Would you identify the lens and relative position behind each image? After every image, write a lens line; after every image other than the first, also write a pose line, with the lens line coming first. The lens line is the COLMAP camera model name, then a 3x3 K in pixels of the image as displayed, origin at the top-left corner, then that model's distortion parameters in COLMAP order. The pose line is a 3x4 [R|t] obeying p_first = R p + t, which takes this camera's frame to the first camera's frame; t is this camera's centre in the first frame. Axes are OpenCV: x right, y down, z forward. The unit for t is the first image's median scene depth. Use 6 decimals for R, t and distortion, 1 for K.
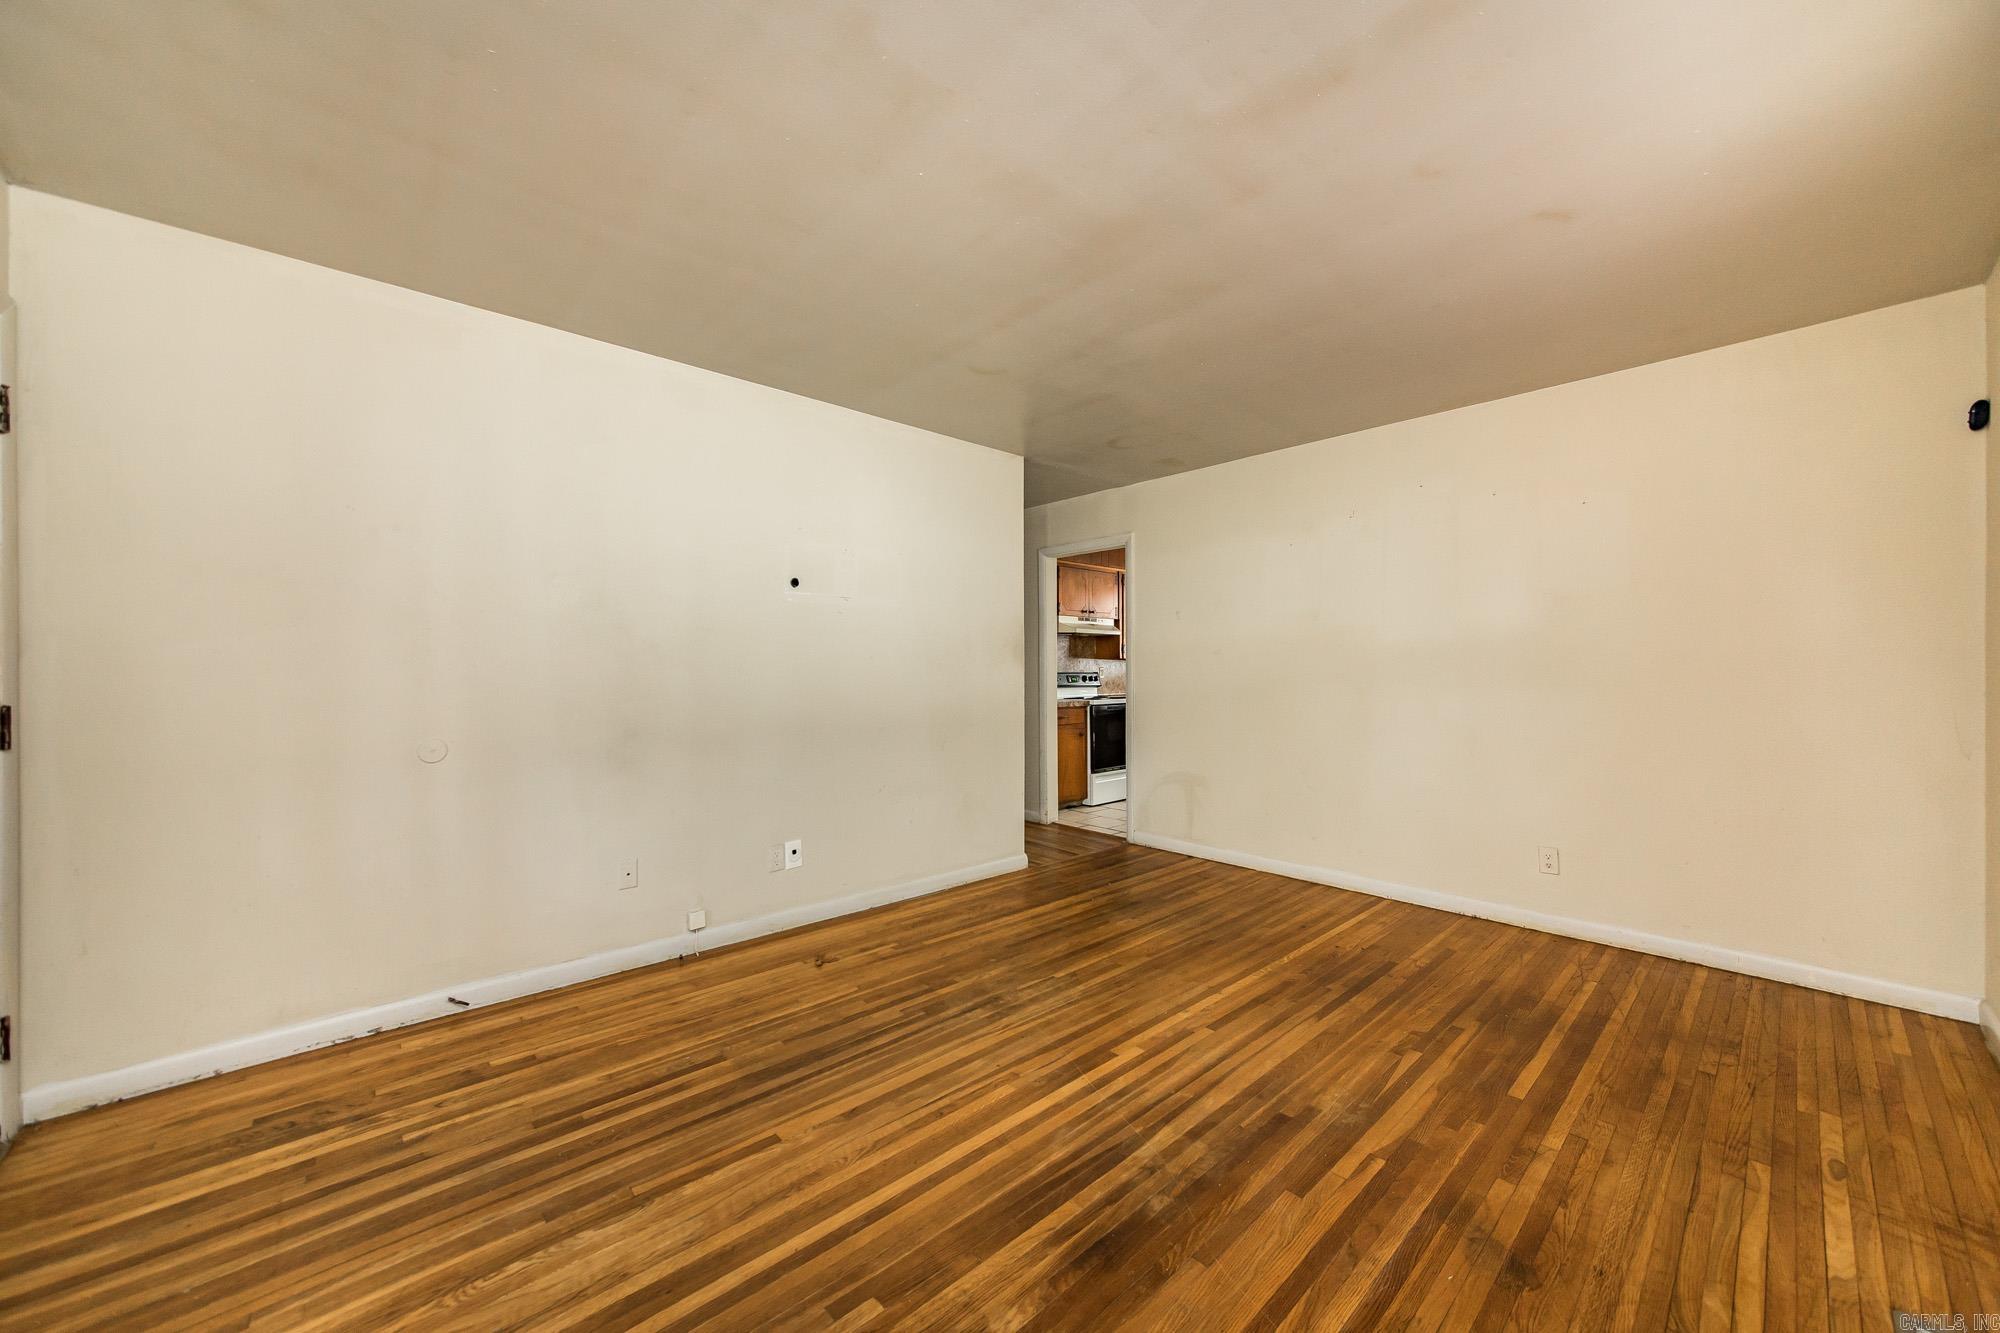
lens RADIAL K [[720.7, 0, 1000.0], [0, 720.7, 666.5], [0, 0, 1]] dist [0.000545, -0.000021]
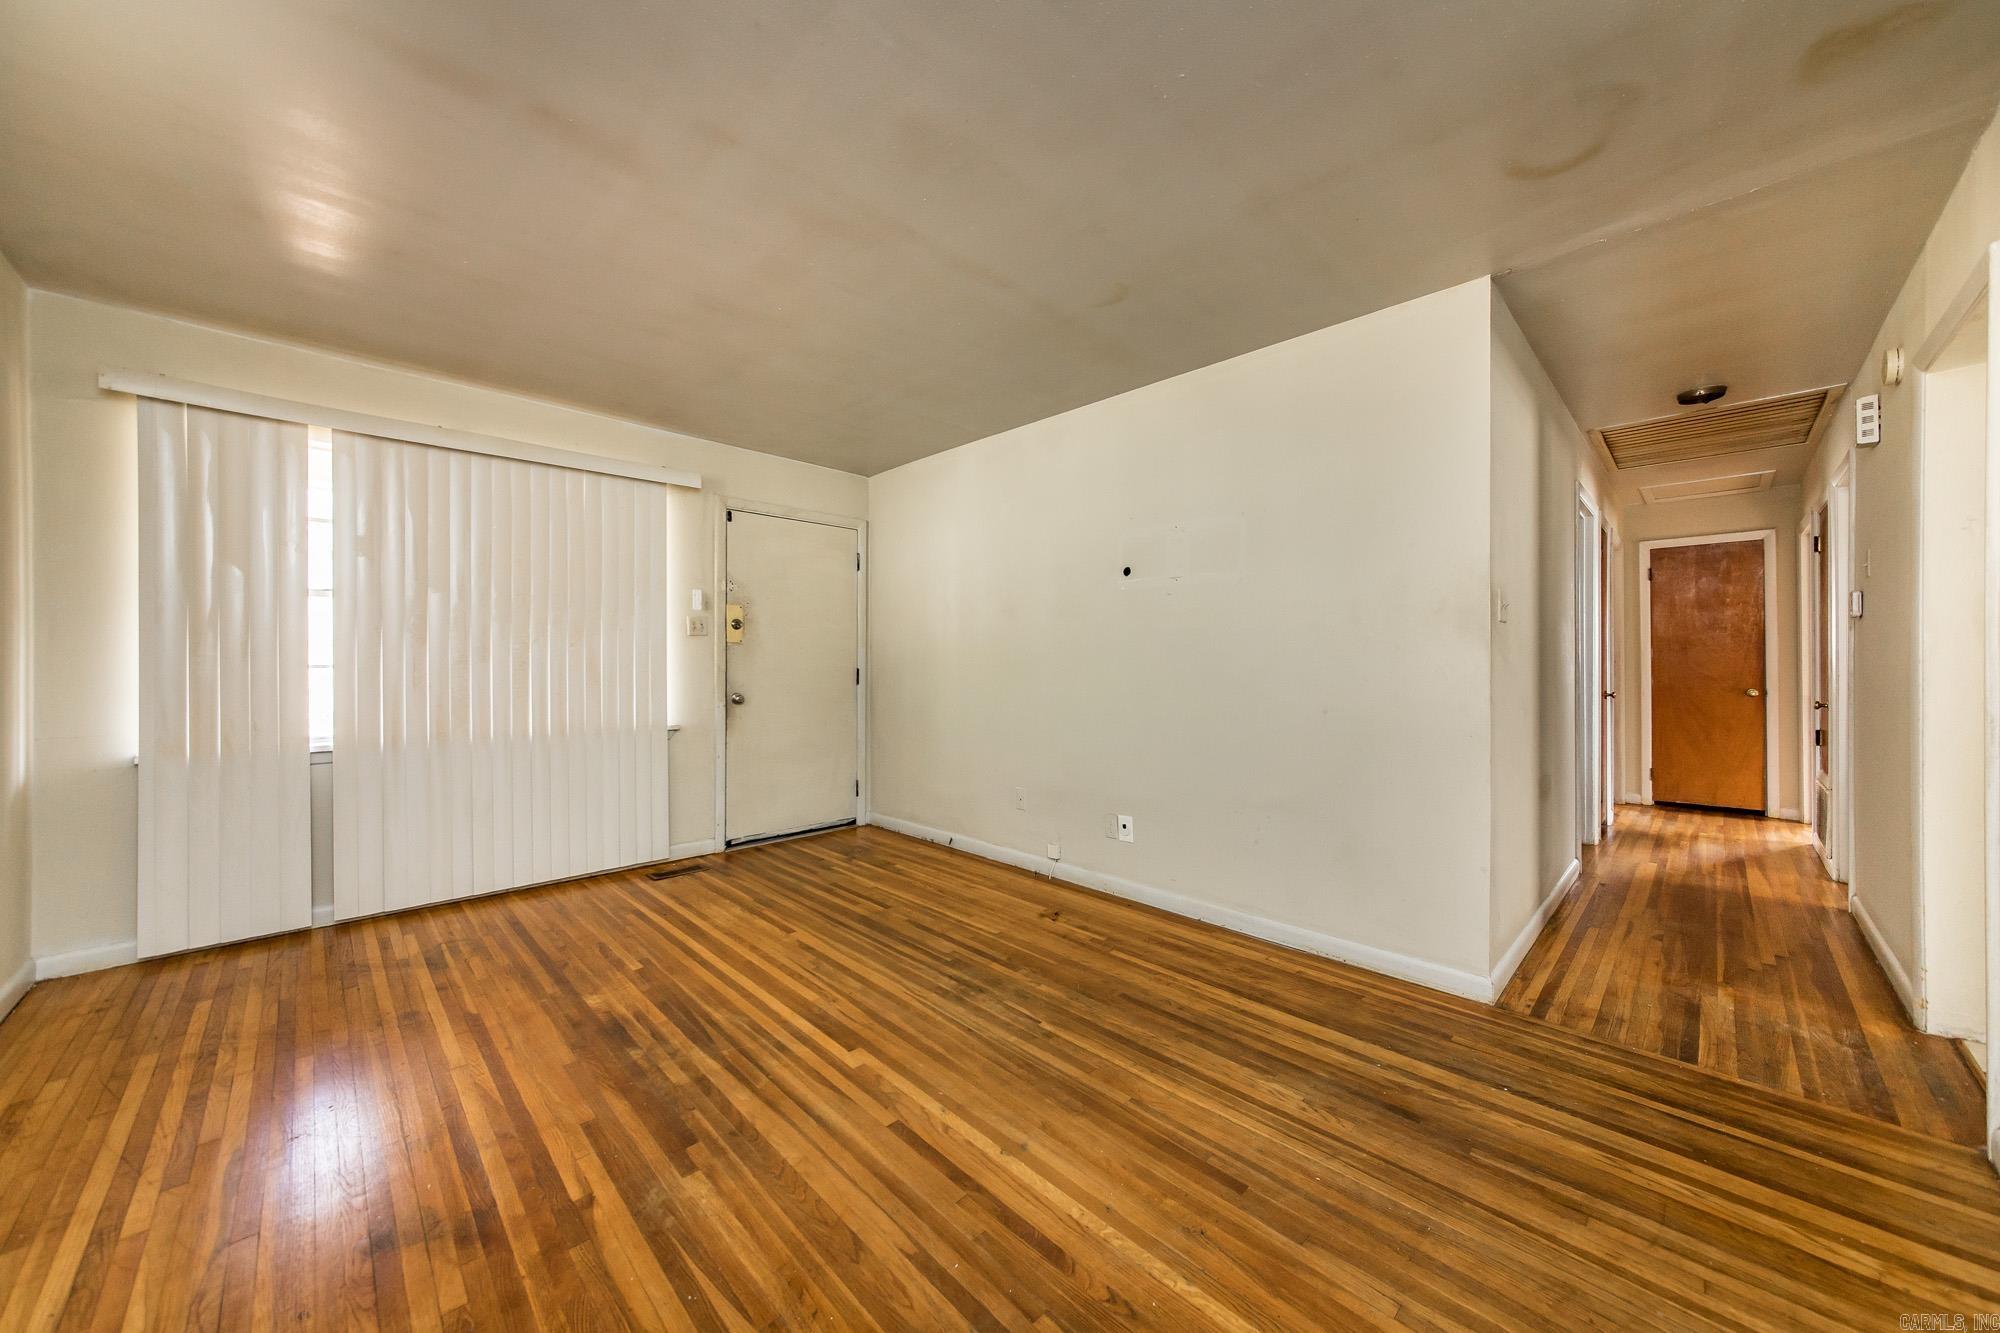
lens RADIAL K [[707.1, 0, 1000.0], [0, 707.1, 666.5], [0, 0, 1]] dist [0.008378, 0.000018]
pose [[0.043917, 0.009091, -0.998994, 1.112408], [0.005125, 0.999943, 0.009325, 0.017302], [0.999022, -0.005529, 0.043868, 1.159912]]
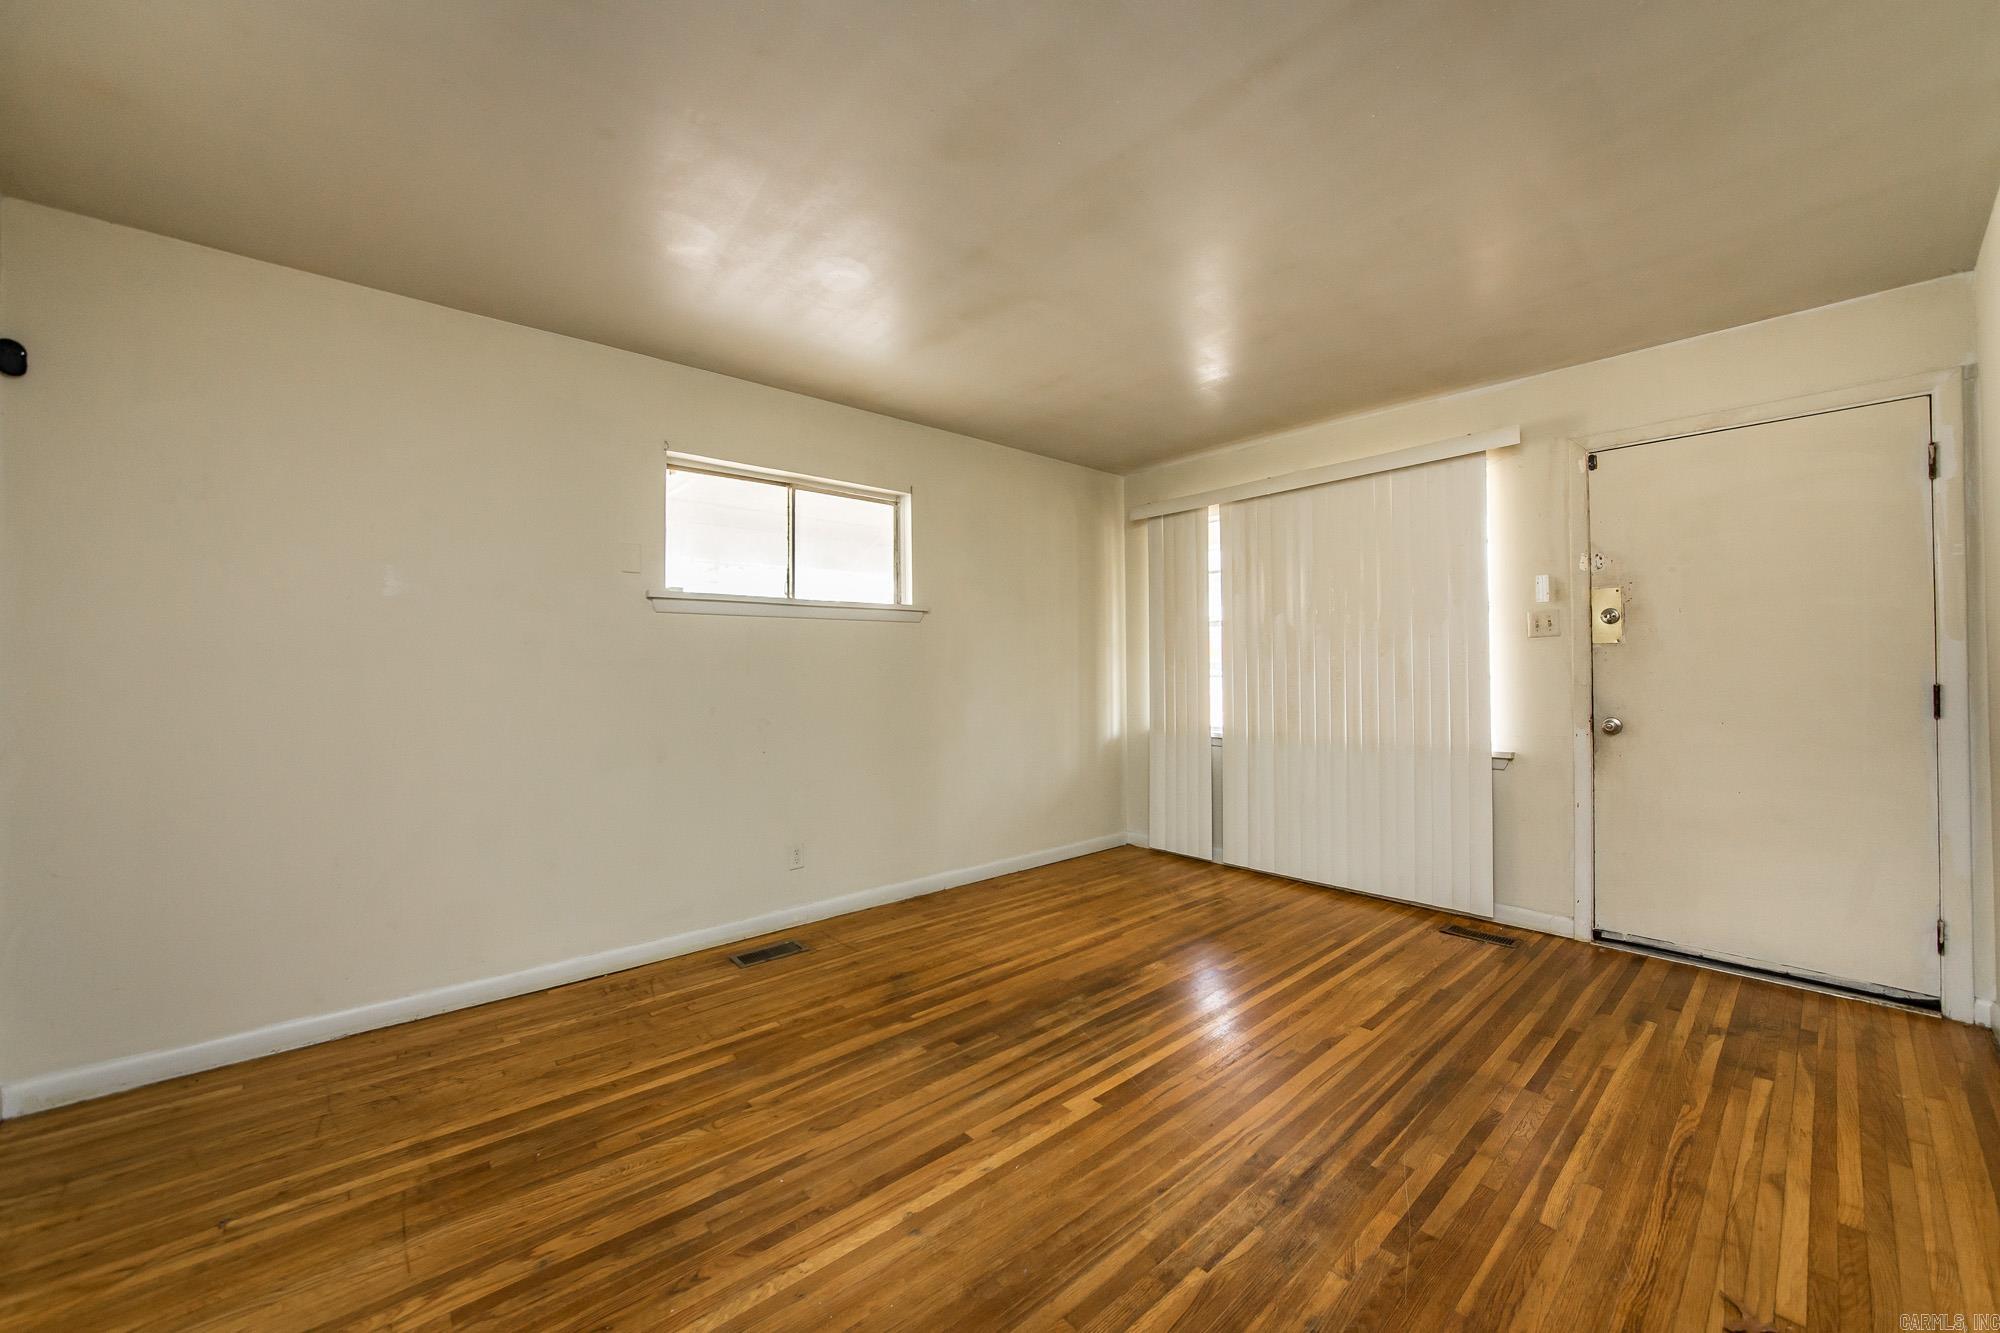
lens RADIAL K [[753.9, 0, 1000.0], [0, 753.9, 666.5], [0, 0, 1]] dist [-0.015422, 0.000156]
pose [[-0.999904, 0.007222, 0.011787, 0.263085], [0.007063, 0.999884, -0.013483, 0.020198], [-0.011883, -0.013399, -0.999840, 1.924311]]
